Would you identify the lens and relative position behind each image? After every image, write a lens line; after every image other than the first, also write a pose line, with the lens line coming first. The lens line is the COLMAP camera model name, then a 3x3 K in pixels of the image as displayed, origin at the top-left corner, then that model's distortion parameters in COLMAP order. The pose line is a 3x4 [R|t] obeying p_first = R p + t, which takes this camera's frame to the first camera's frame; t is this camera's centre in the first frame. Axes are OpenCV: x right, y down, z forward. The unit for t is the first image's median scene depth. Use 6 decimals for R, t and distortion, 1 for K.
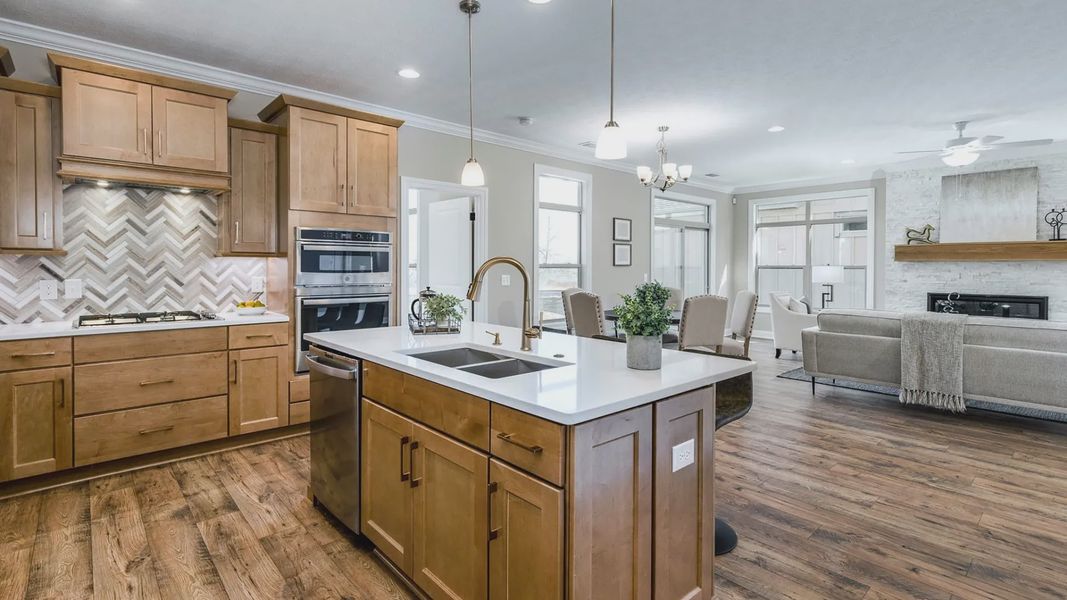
lens RADIAL K [[496.4, 0, 537.6], [0, 496.4, 272.1], [0, 0, 1]] dist [0.003810, -0.000064]
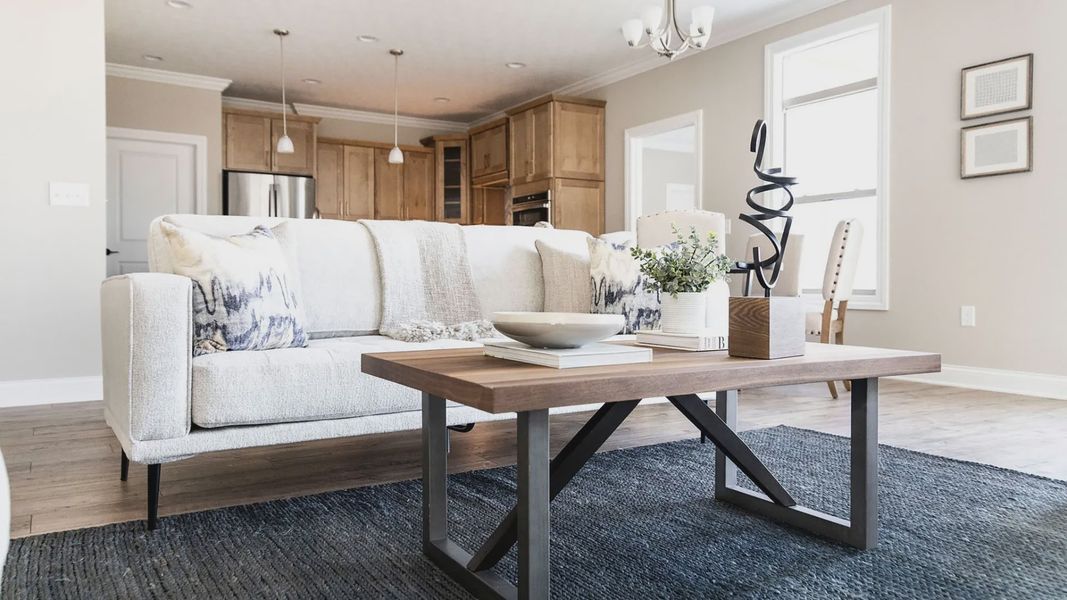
lens RADIAL K [[768.8, 0, 531.0], [0, 768.8, 275.6], [0, 0, 1]] dist [0.028327, 0.002028]
pose [[-0.170432, -0.010059, -0.985318, 1.571094], [-0.008844, 0.999923, -0.008678, 0.145383], [0.985330, 0.007235, -0.170508, 1.287913]]
